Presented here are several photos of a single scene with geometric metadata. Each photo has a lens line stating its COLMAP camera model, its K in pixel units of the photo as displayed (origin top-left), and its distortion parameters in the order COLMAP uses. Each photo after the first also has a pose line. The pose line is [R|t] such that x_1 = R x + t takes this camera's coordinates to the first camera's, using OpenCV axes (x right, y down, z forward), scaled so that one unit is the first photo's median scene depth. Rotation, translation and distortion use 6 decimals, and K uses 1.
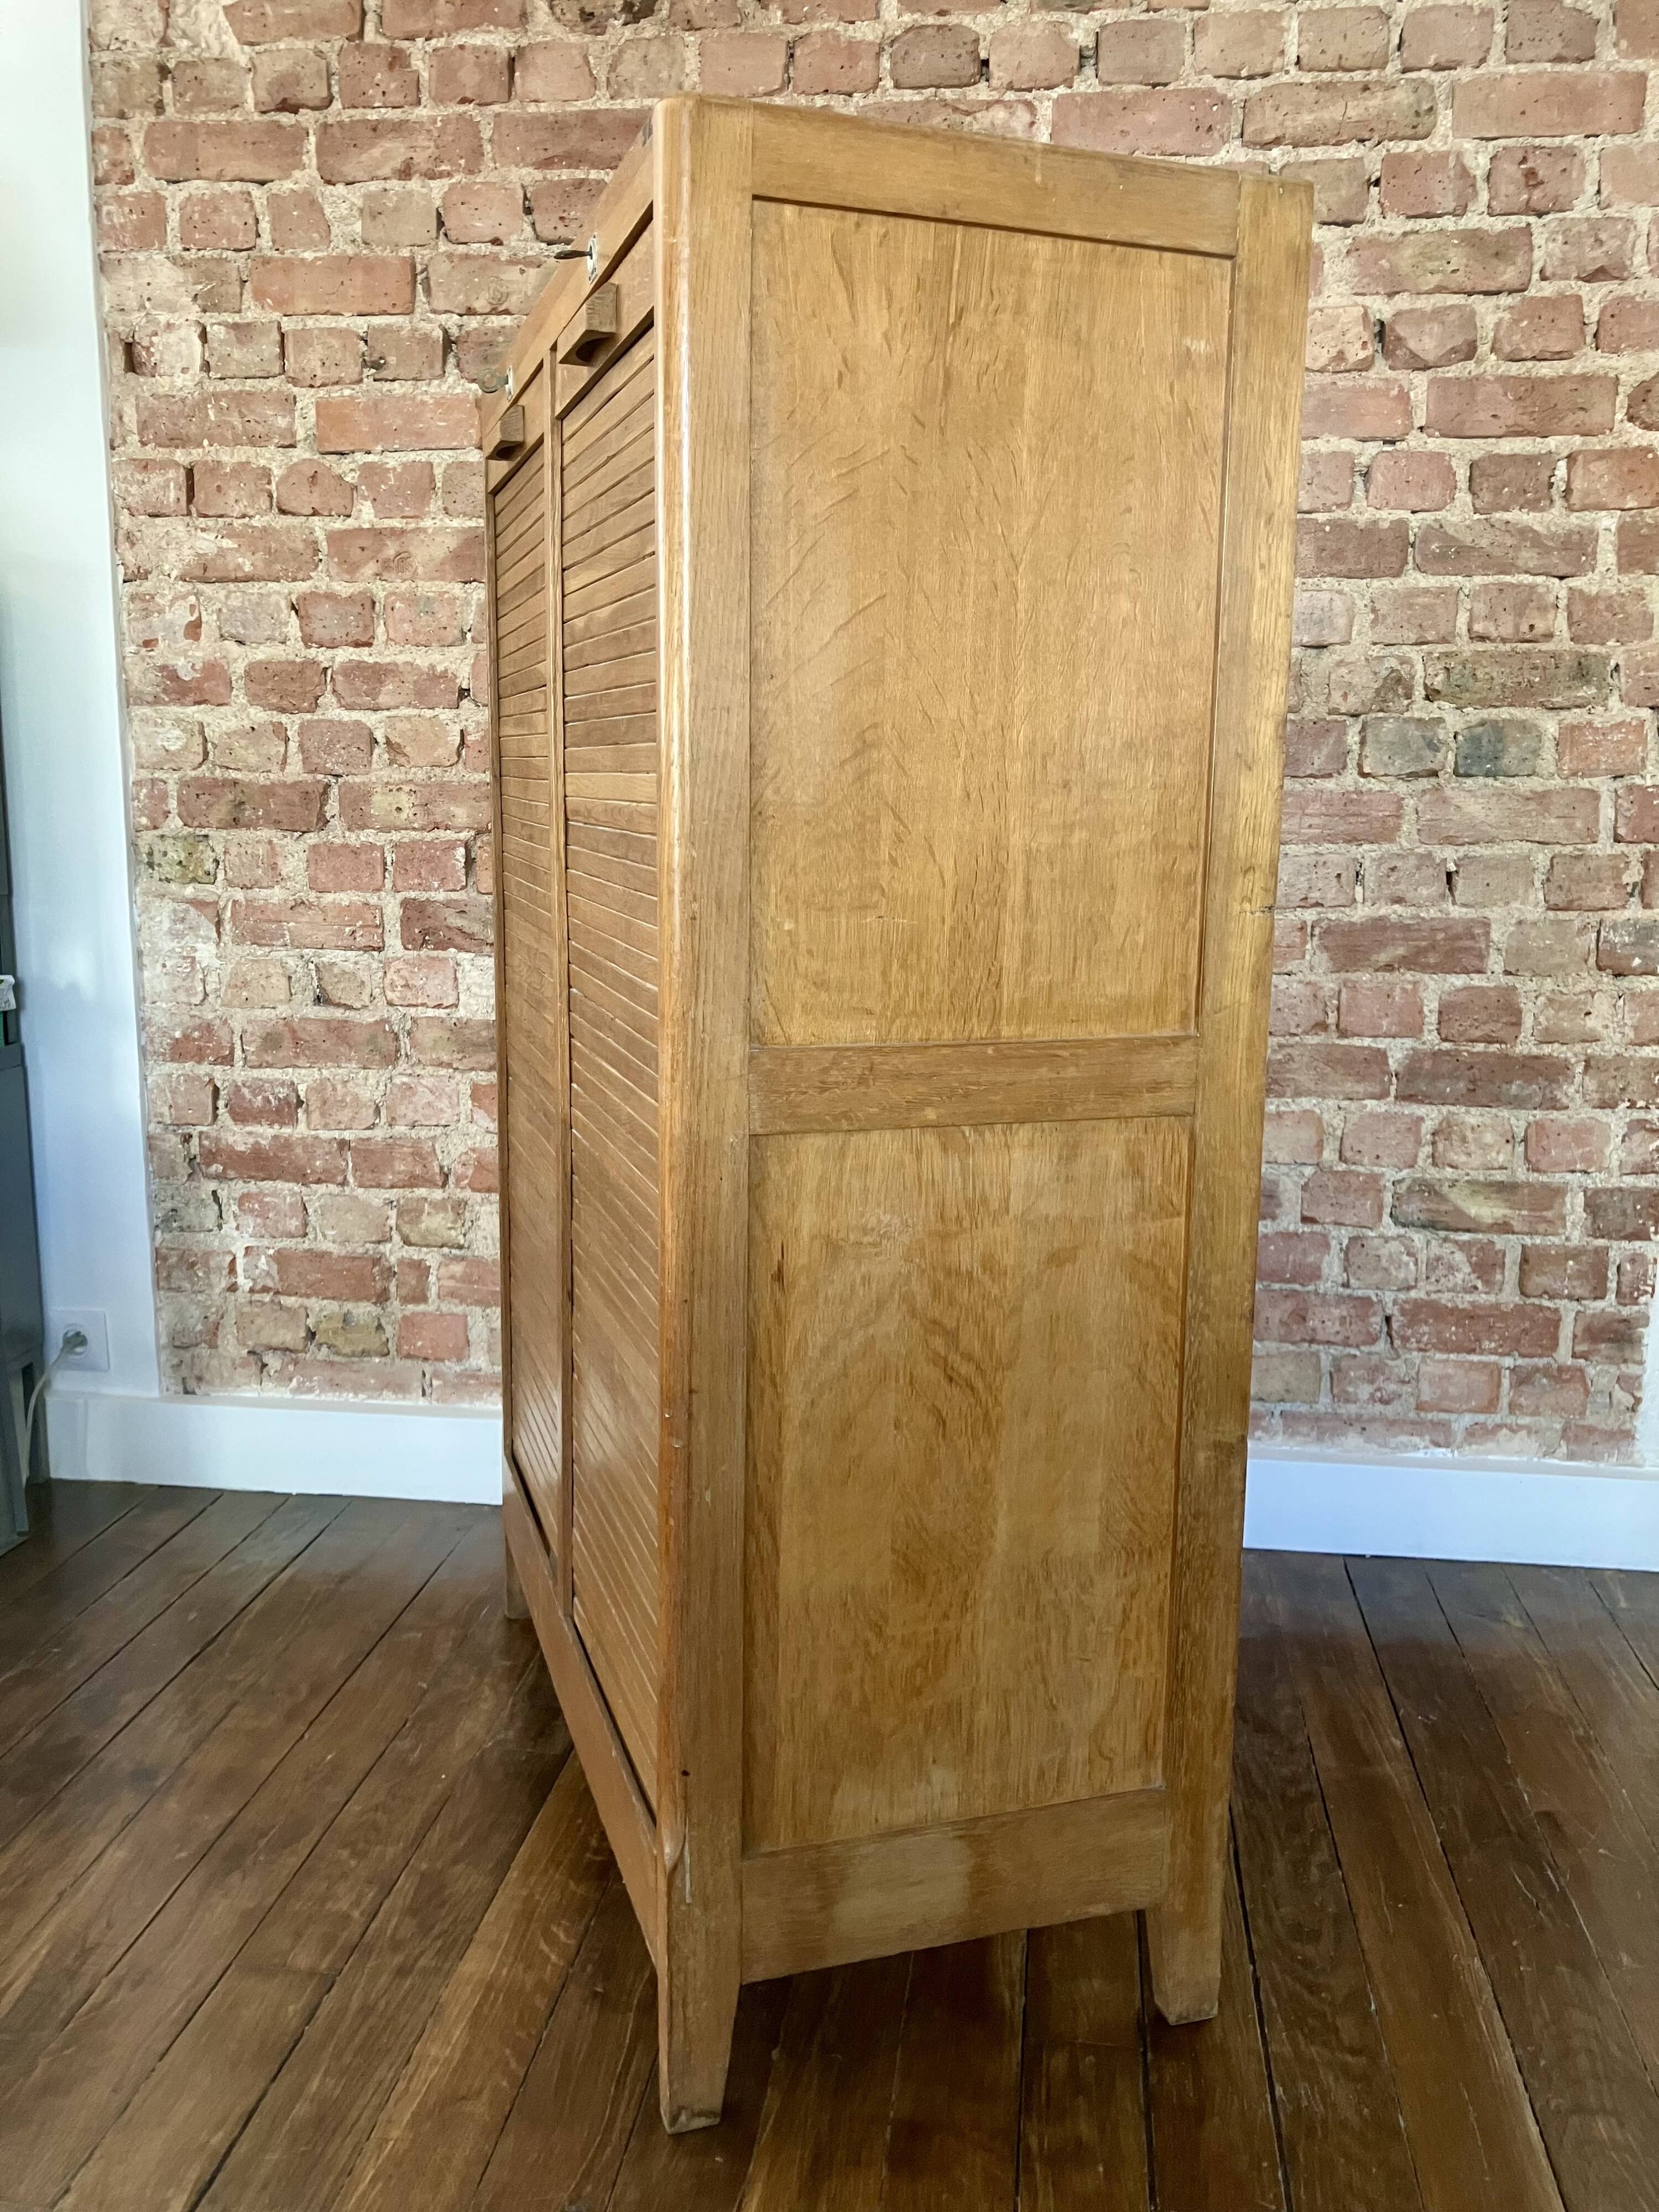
lens RADIAL K [[1812.9, 0, 838.0], [0, 1812.9, 1099.2], [0, 0, 1]] dist [0.028516, -0.044128]
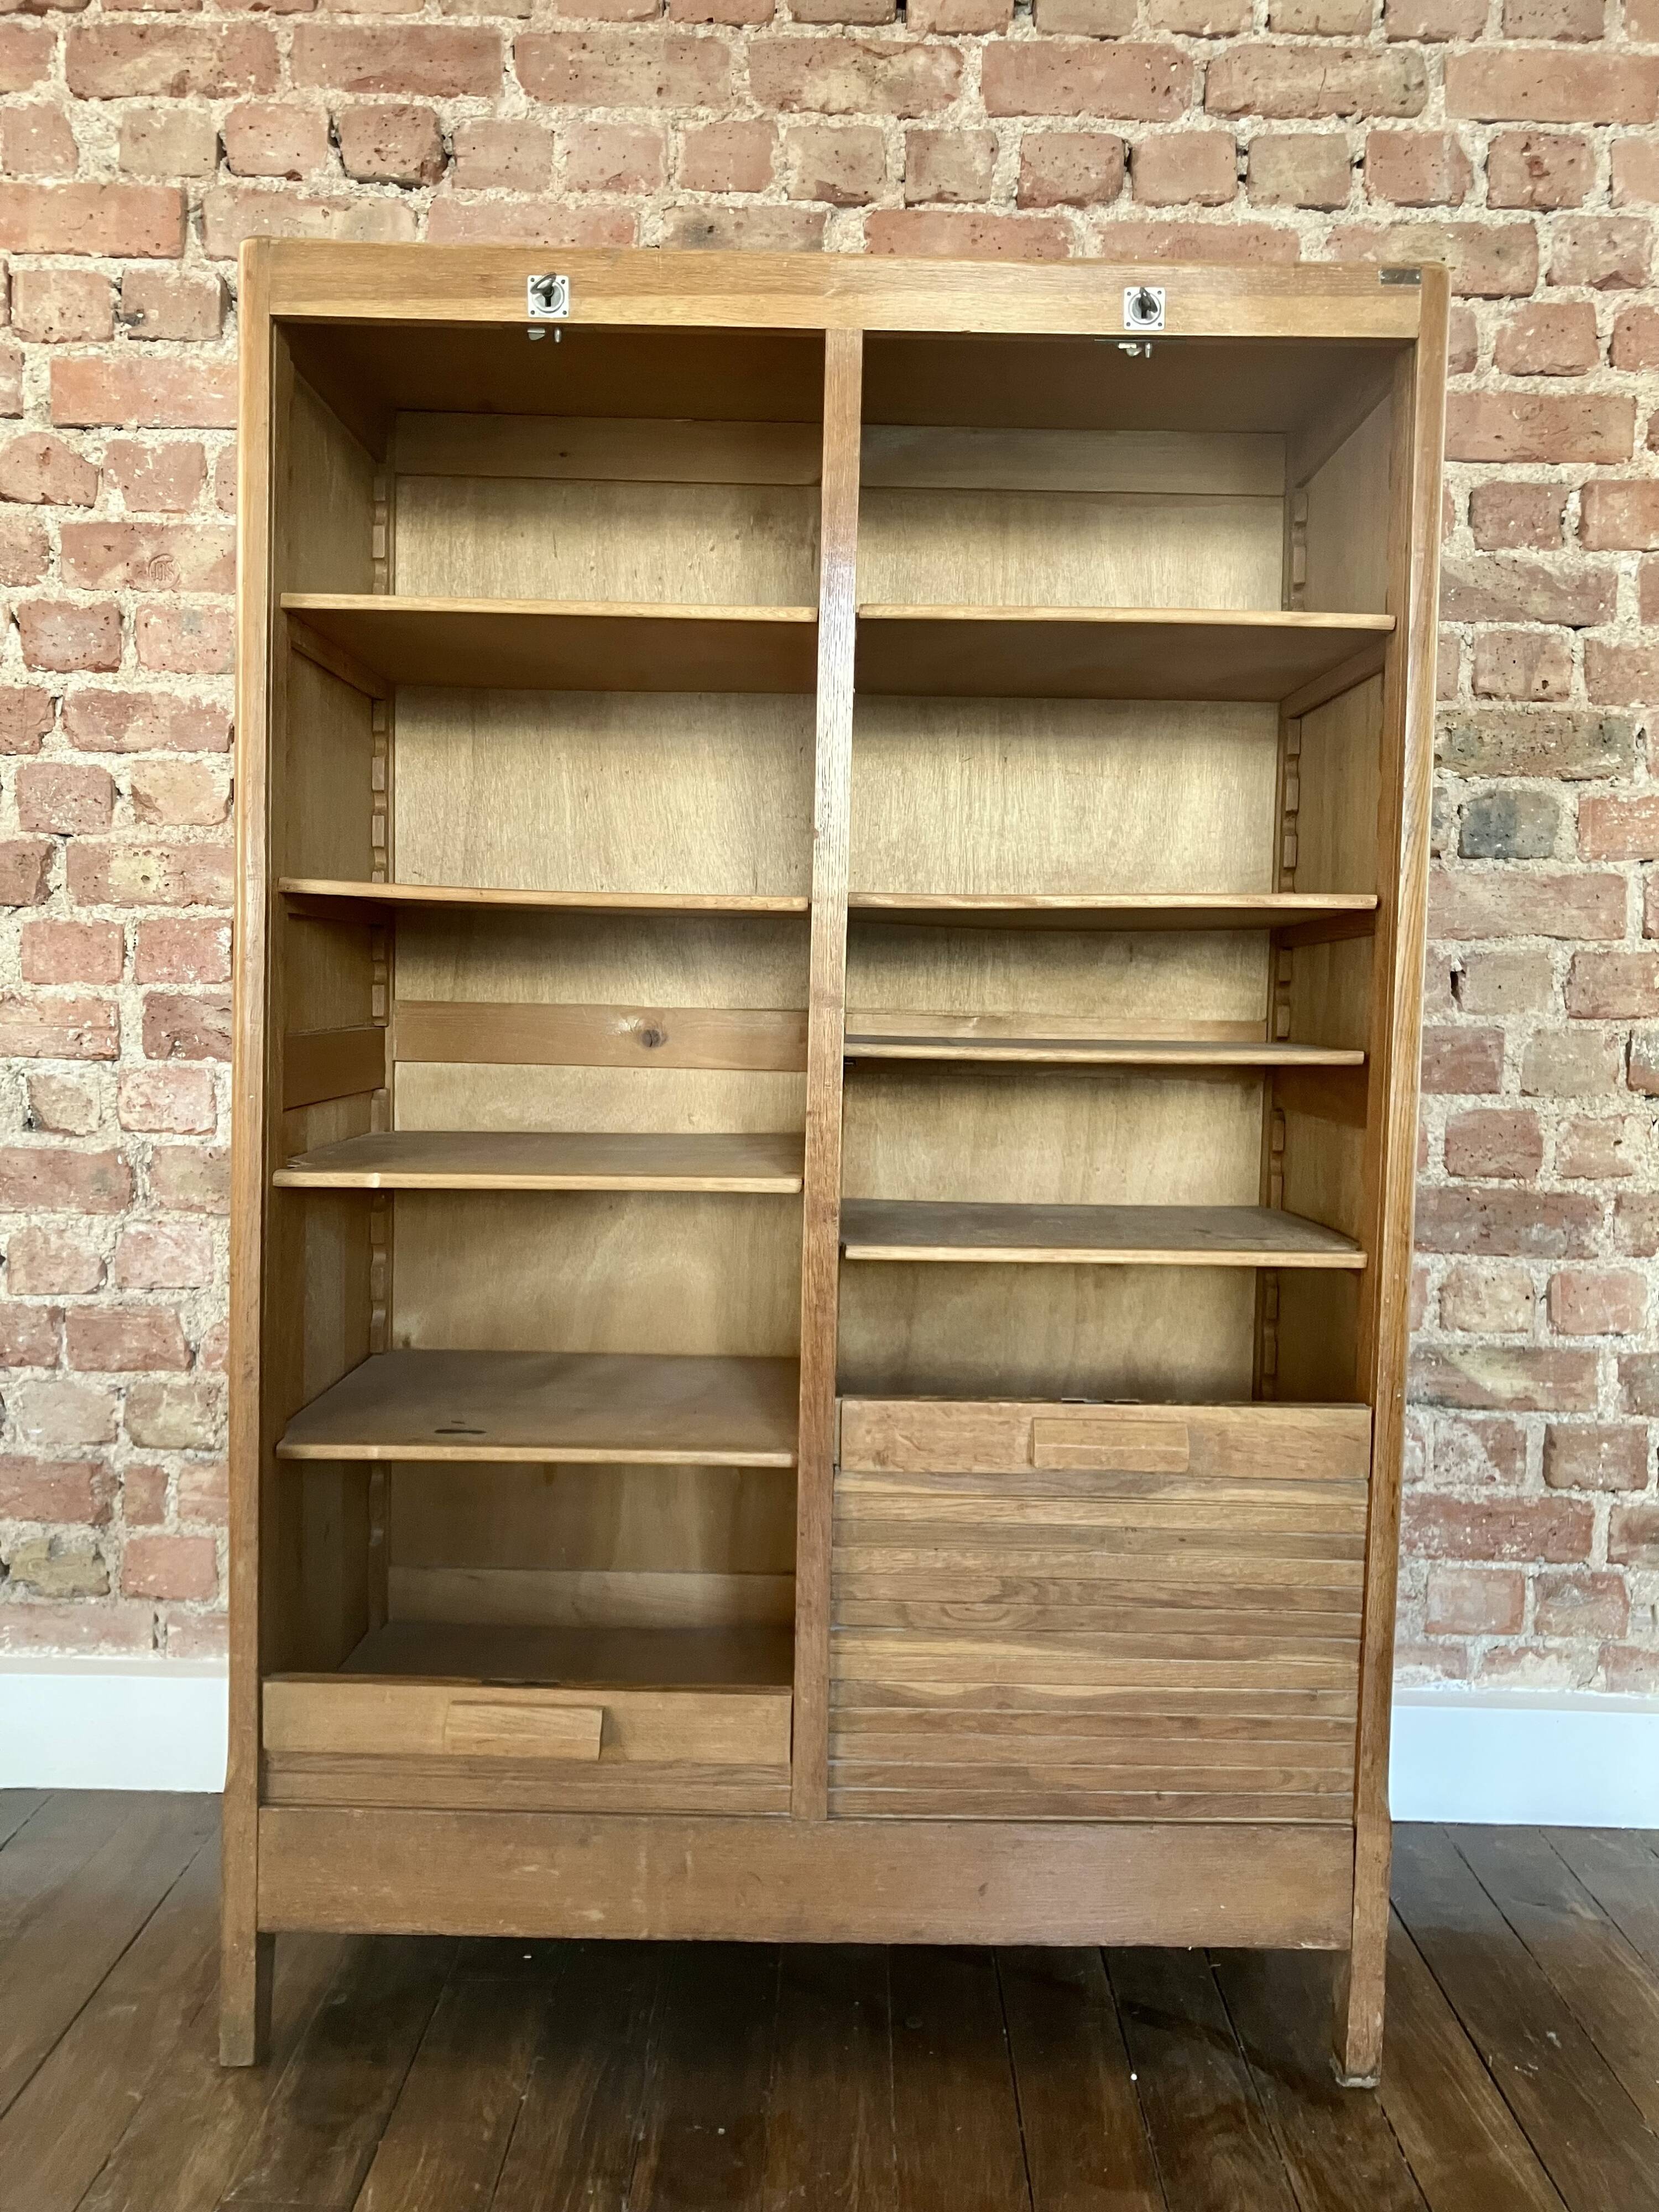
lens RADIAL K [[1812.9, 0, 843.4], [0, 1812.9, 1102.0], [0, 0, 1]] dist [0.028516, -0.044128]
pose [[0.992543, 0.006731, 0.121706, -0.041994], [0.005233, 0.995201, -0.097709, 0.014064], [-0.121779, 0.097617, 0.987745, 0.217542]]
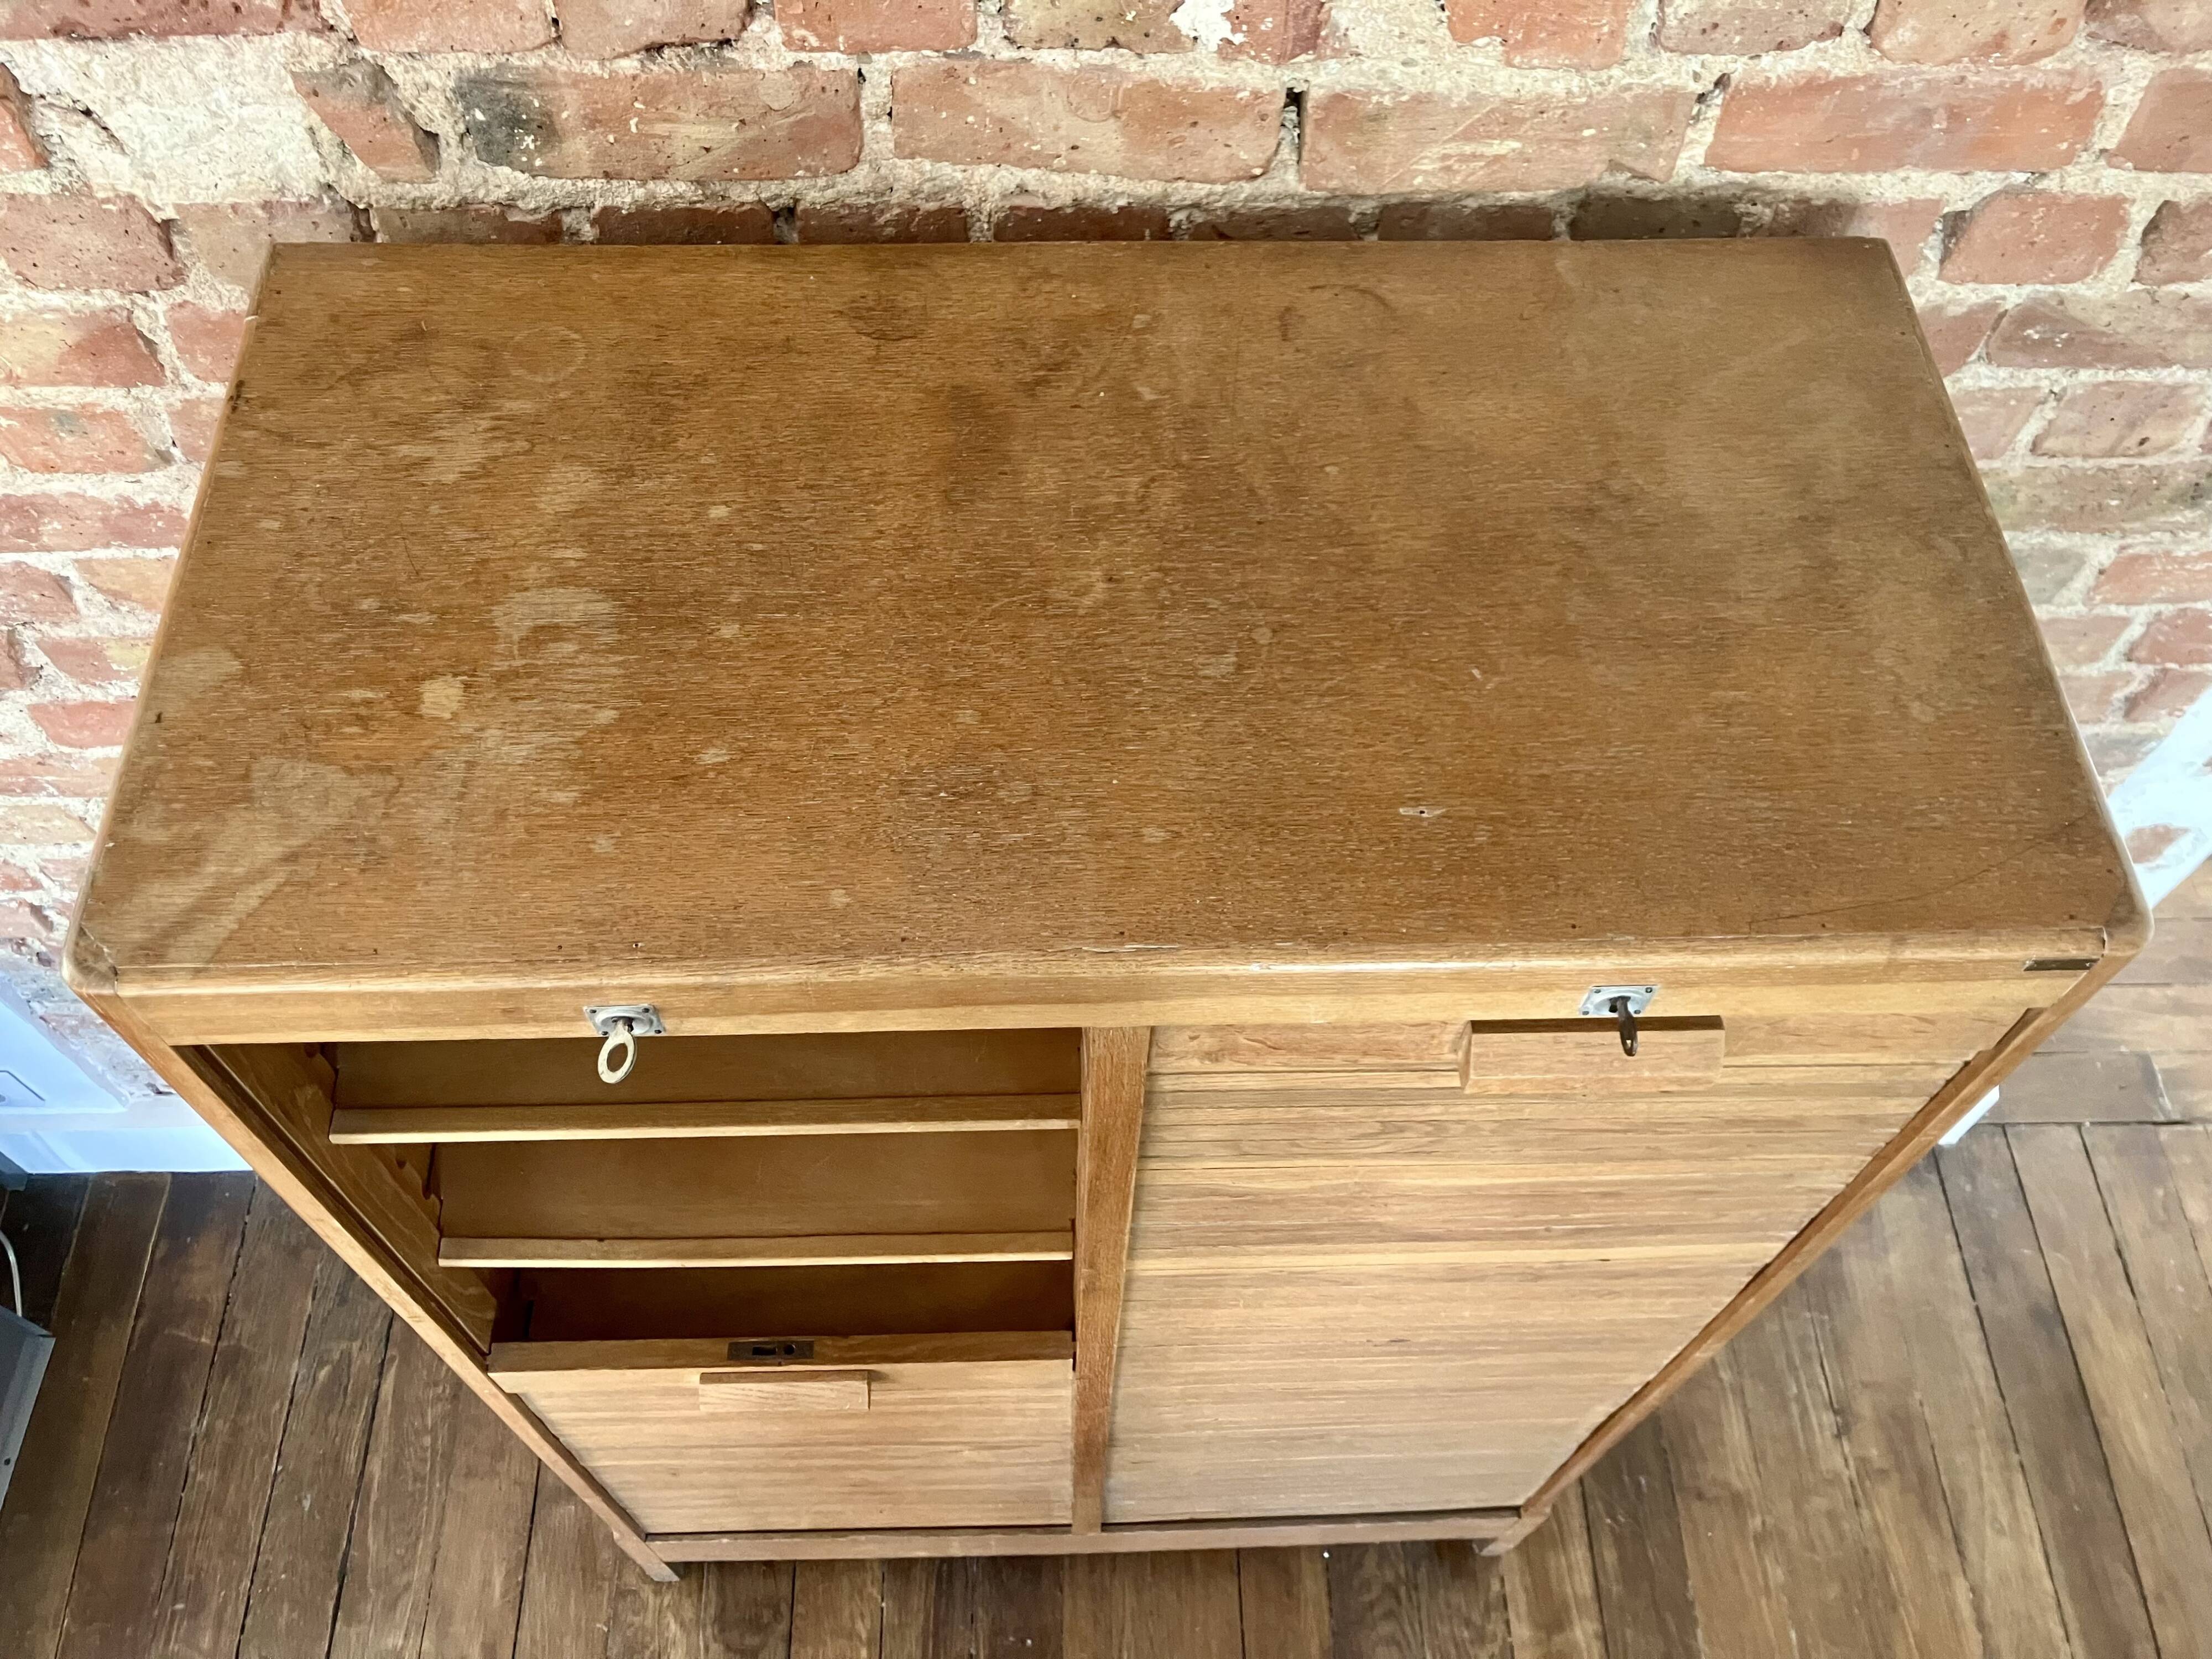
lens RADIAL K [[1812.9, 0, 1091.7], [0, 1812.9, 827.0], [0, 0, 1]] dist [0.028516, -0.044128]
pose [[0.988466, -0.122794, 0.088641, -0.006540], [0.015500, 0.664258, 0.747343, -0.587502], [-0.150650, -0.737349, 0.658499, 0.569099]]
